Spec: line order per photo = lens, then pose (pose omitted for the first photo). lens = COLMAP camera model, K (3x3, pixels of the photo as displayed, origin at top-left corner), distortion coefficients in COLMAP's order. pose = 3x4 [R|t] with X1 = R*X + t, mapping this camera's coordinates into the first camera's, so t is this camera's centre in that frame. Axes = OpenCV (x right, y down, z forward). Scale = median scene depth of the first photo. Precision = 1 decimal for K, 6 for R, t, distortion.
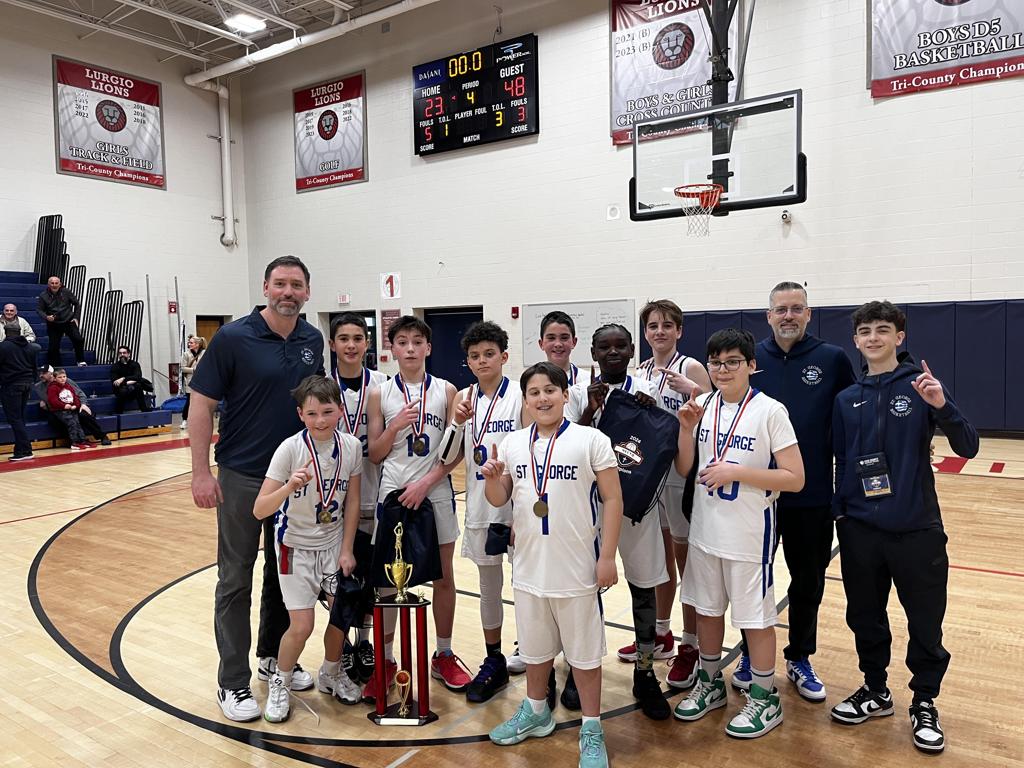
lens RADIAL K [[781.2, 0, 512.0], [0, 781.2, 384.0], [0, 0, 1]] dist [0.059809, -0.087842]
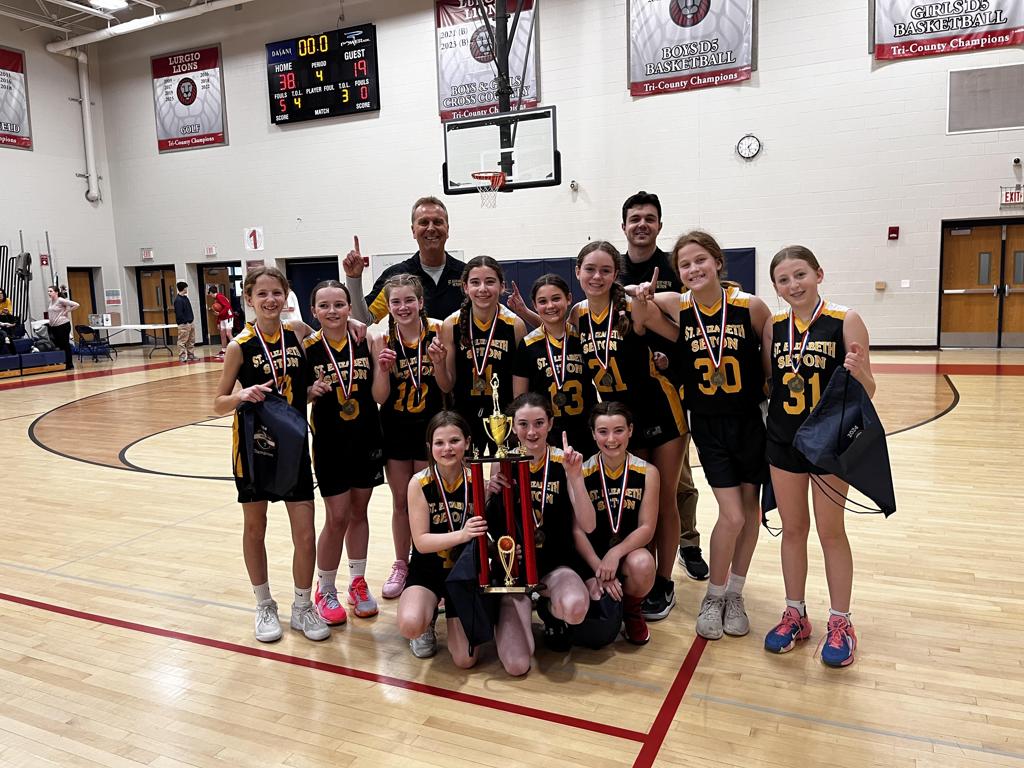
lens RADIAL K [[781.2, 0, 512.0], [0, 781.2, 384.0], [0, 0, 1]] dist [0.059809, -0.087842]
pose [[0.984481, -0.037849, 0.171360, 0.010470], [0.026533, 0.997343, 0.067851, 0.018395], [-0.173473, -0.062251, 0.982869, -0.217880]]
